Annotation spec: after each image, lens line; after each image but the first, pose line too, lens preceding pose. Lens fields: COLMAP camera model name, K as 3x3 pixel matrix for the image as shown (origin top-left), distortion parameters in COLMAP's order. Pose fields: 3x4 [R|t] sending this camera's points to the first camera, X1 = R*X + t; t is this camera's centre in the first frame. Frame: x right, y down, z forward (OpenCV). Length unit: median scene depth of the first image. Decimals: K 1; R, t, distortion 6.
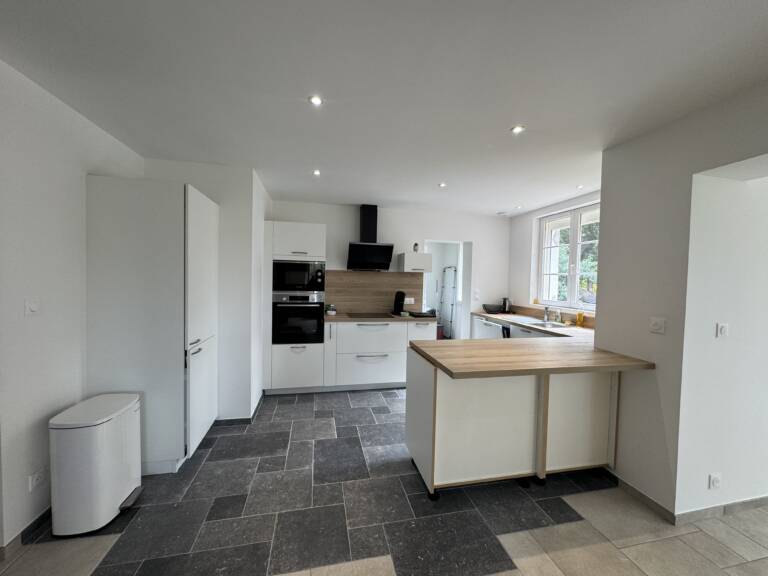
lens RADIAL K [[308.6, 0, 384.0], [0, 308.6, 288.0], [0, 0, 1]] dist [-0.000091, -0.000104]
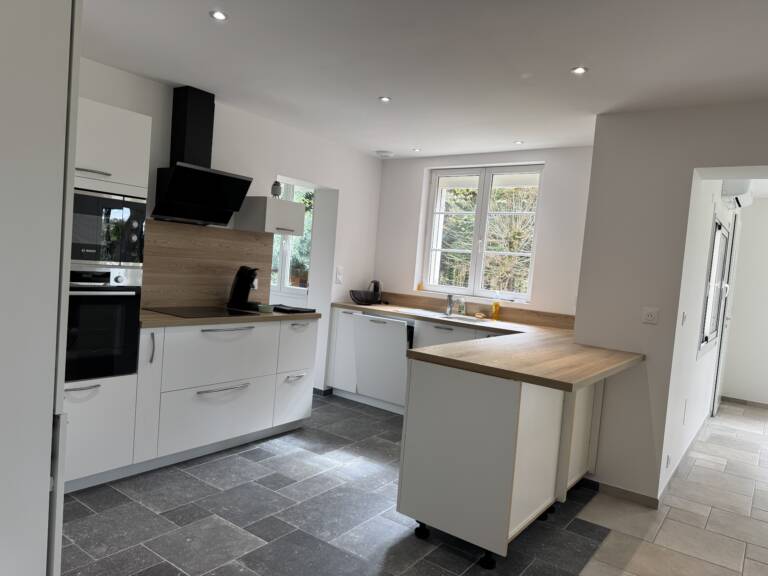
lens RADIAL K [[546.2, 0, 384.0], [0, 546.2, 288.0], [0, 0, 1]] dist [0.005398, -0.000939]
pose [[0.747494, 0.005772, 0.664244, -0.462231], [-0.042703, 0.998311, 0.039379, 0.000518], [-0.662895, -0.057801, 0.746478, 0.137575]]
